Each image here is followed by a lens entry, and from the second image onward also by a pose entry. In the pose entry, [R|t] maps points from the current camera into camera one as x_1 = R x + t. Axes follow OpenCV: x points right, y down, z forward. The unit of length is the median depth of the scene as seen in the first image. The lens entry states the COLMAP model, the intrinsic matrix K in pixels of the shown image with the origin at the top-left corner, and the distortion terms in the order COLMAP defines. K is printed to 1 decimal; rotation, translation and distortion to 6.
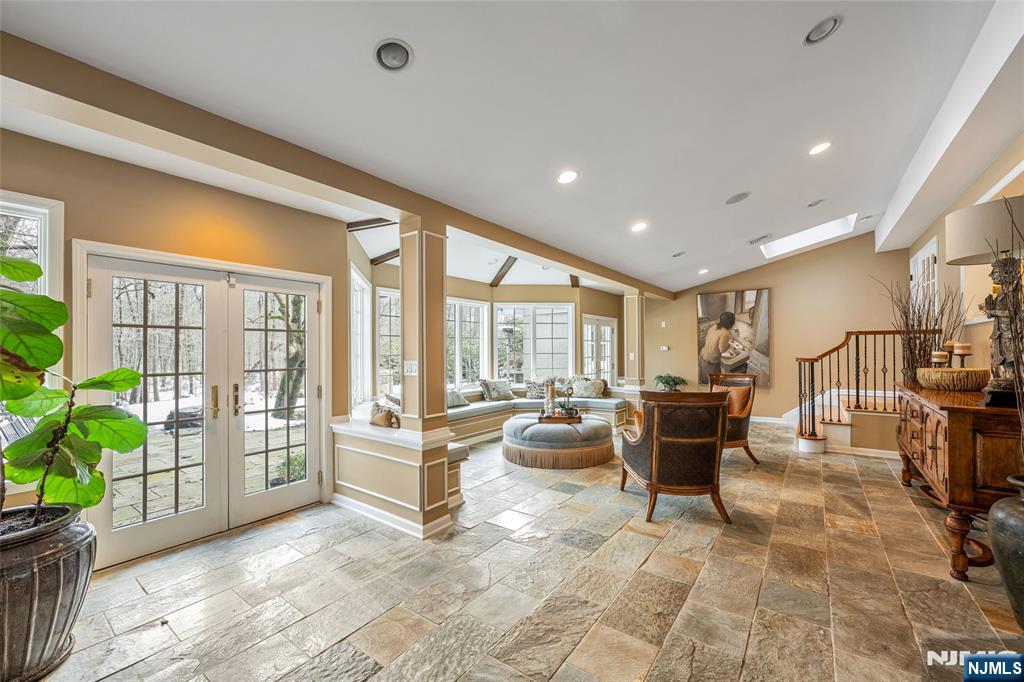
lens RADIAL K [[402.8, 0, 513.4], [0, 402.8, 346.2], [0, 0, 1]] dist [0.000435, -0.000011]
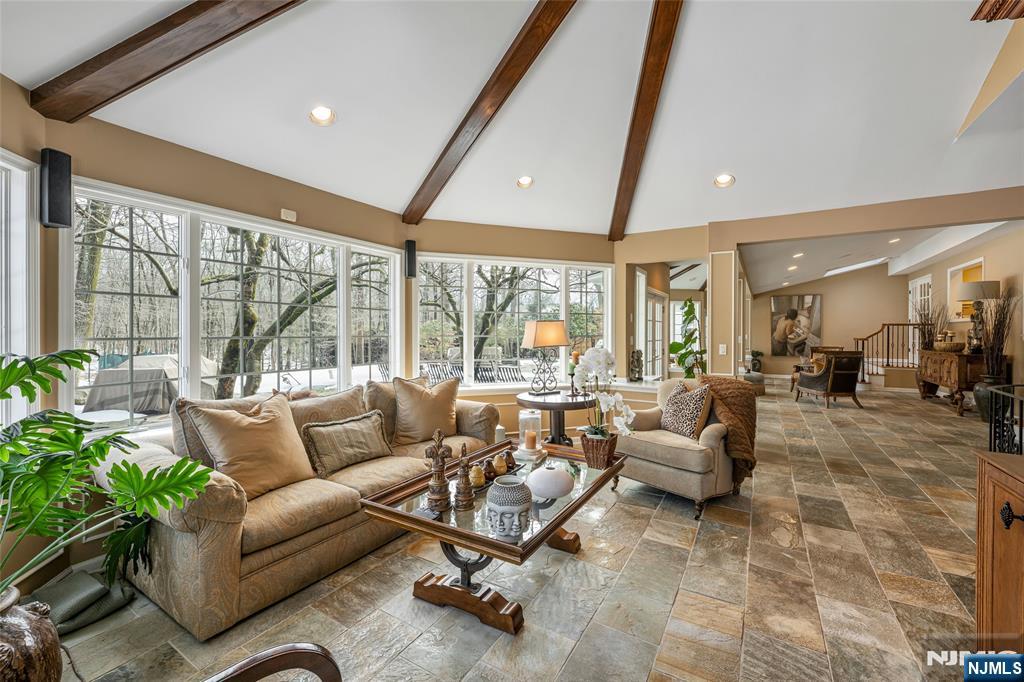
lens RADIAL K [[407.2, 0, 512.9], [0, 407.2, 332.4], [0, 0, 1]] dist [-0.000381, 0.000476]
pose [[0.996091, 0.009572, 0.087813, -0.705538], [-0.010334, 0.999913, 0.008220, 0.003494], [-0.087727, -0.009095, 0.996103, -0.482977]]
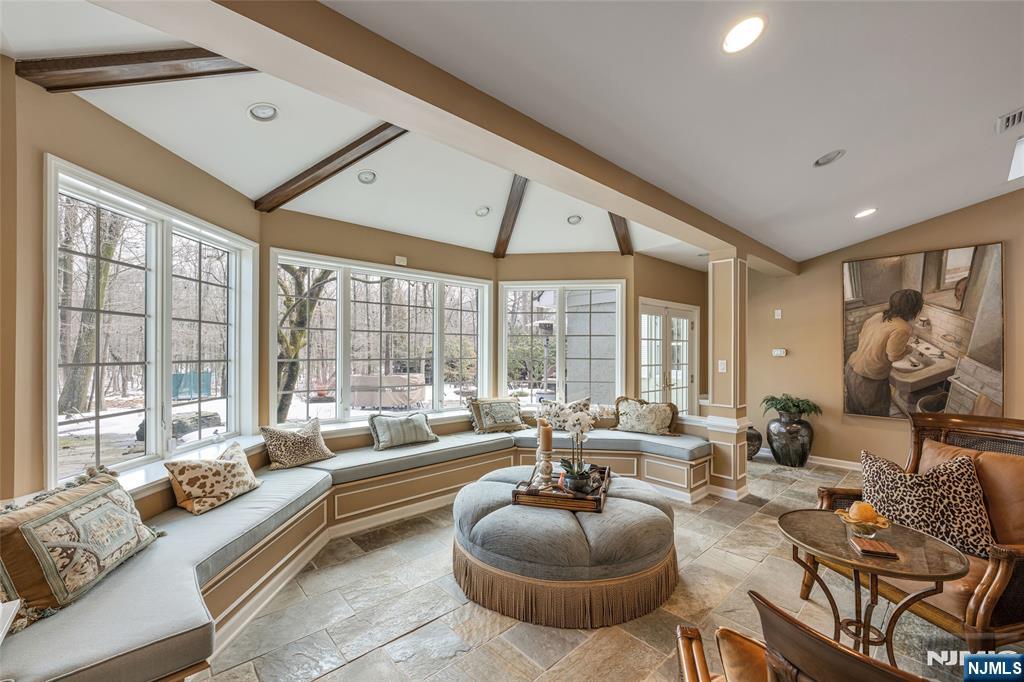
lens RADIAL K [[407.2, 0, 508.2], [0, 407.2, 348.4], [0, 0, 1]] dist [-0.000381, 0.000476]
pose [[0.979422, 0.008312, -0.201650, 0.104015], [-0.007972, 0.999965, 0.002496, 0.000624], [0.201663, -0.000837, 0.979455, 0.342031]]
